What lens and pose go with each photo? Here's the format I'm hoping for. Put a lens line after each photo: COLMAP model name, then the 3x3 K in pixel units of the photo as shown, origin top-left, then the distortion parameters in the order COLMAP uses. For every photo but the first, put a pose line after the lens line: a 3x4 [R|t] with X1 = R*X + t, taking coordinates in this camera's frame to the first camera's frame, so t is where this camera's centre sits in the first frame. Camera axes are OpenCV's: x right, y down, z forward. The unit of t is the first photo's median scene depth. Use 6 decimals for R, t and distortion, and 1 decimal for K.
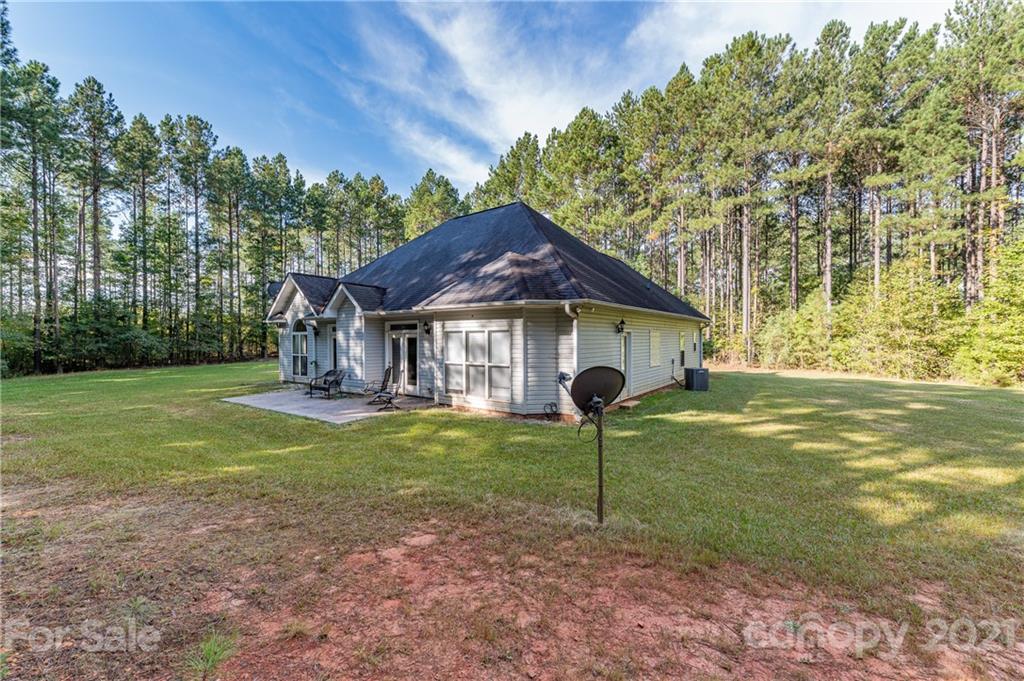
lens RADIAL K [[407.8, 0, 518.9], [0, 407.8, 337.7], [0, 0, 1]] dist [0.007914, 0.000207]
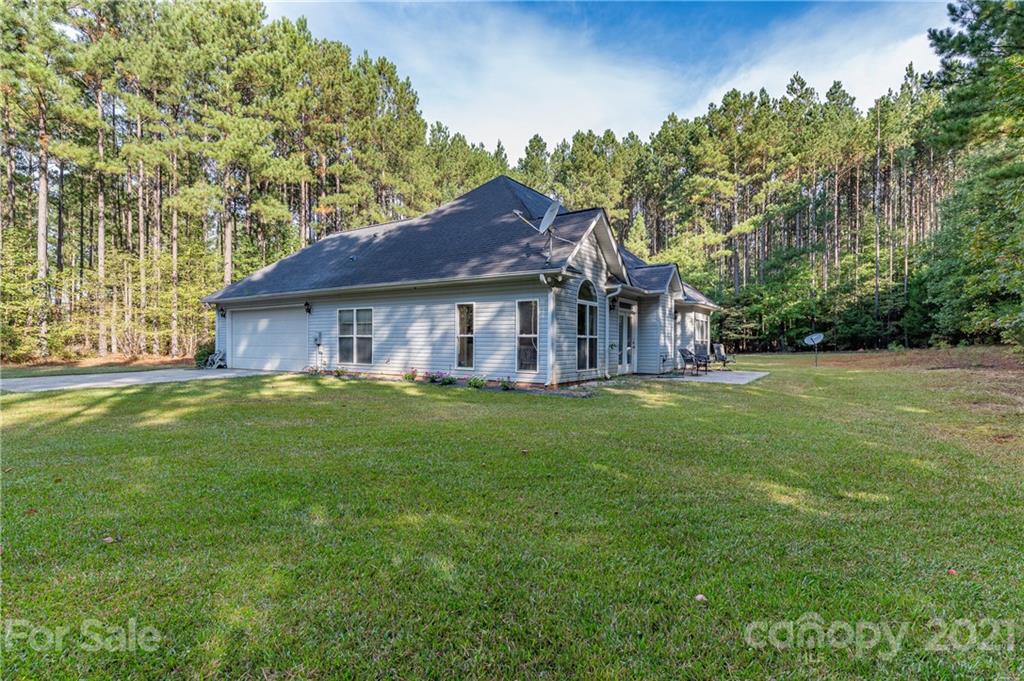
lens RADIAL K [[497.8, 0, 512.0], [0, 497.8, 340.5], [0, 0, 1]] dist [0.001651, 0.000236]
pose [[-0.012957, 0.003458, 0.999910, -0.716317], [-0.019339, 0.999806, -0.003708, 0.030381], [-0.999729, -0.019385, -0.012887, 0.613048]]
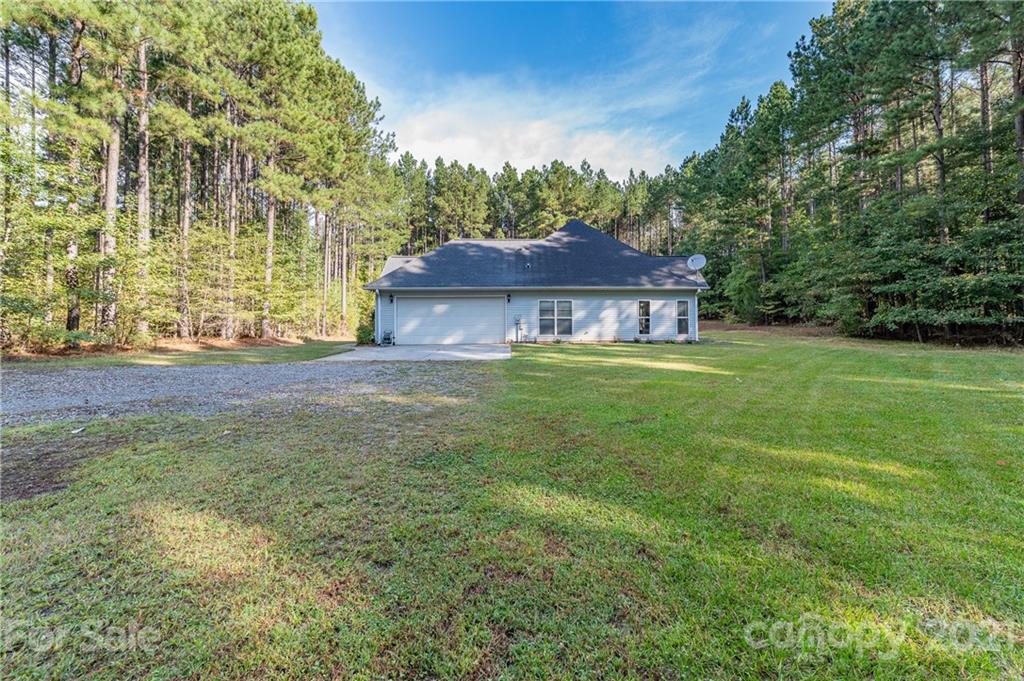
lens RADIAL K [[417.0, 0, 535.0], [0, 417.0, 317.5], [0, 0, 1]] dist [0.000297, 0.000045]
pose [[-0.614146, 0.009567, 0.789134, -0.713402], [-0.006396, 0.999833, -0.017099, 0.038758], [-0.789166, -0.015548, -0.613983, 1.225518]]
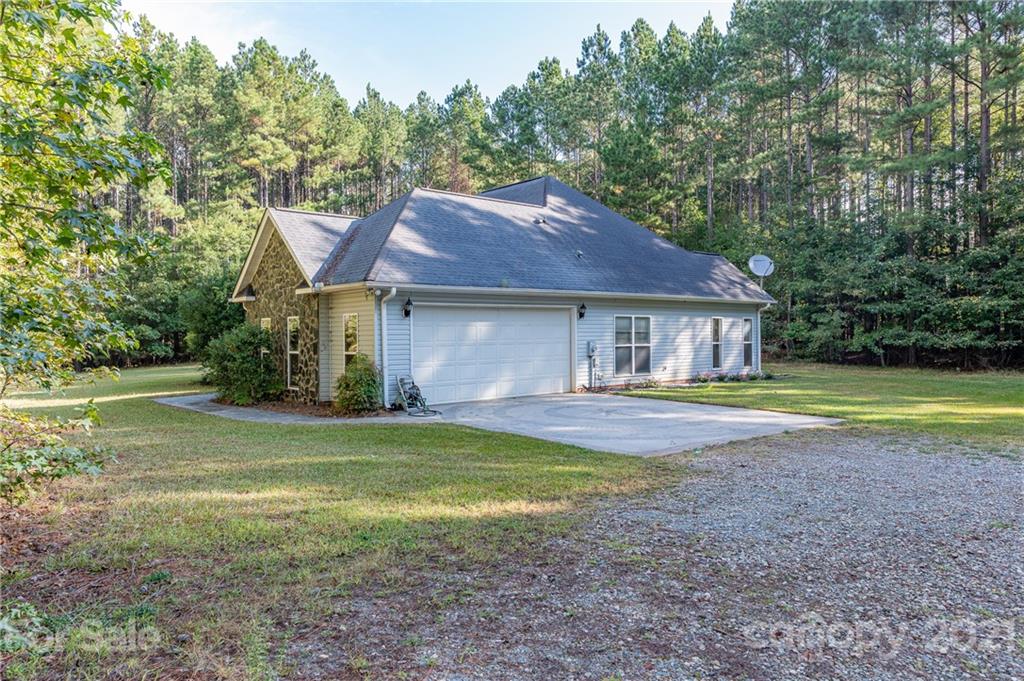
lens RADIAL K [[690.5, 0, 511.8], [0, 690.5, 345.9], [0, 0, 1]] dist [0.009605, -0.026836]
pose [[-0.969511, 0.005393, 0.244987, -0.238537], [0.006075, 0.999979, 0.002029, 0.025676], [-0.244971, 0.003456, -0.969524, 1.472253]]
